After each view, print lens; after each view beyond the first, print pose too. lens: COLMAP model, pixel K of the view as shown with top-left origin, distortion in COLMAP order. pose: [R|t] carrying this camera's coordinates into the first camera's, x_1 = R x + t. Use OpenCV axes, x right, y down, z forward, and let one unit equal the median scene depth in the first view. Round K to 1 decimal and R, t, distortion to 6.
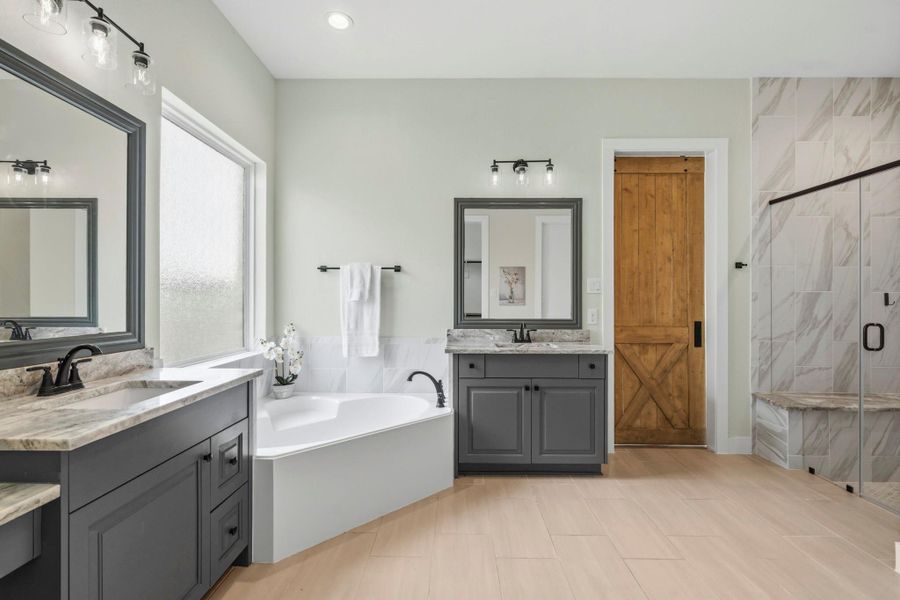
lens RADIAL K [[410.6, 0, 454.0], [0, 410.6, 298.3], [0, 0, 1]] dist [0.000907, 0.000547]
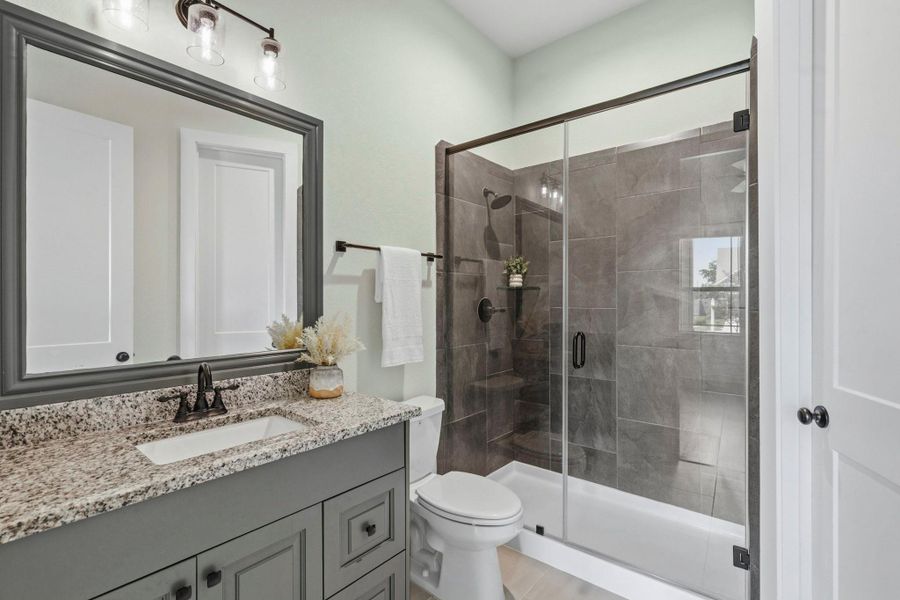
lens RADIAL K [[410.6, 0, 454.0], [0, 410.6, 298.3], [0, 0, 1]] dist [0.000907, 0.000547]
pose [[0.770838, -0.002255, -0.637028, 0.095196], [0.003443, 0.999994, 0.000627, -0.046687], [0.637022, -0.002677, 0.770841, 0.575679]]
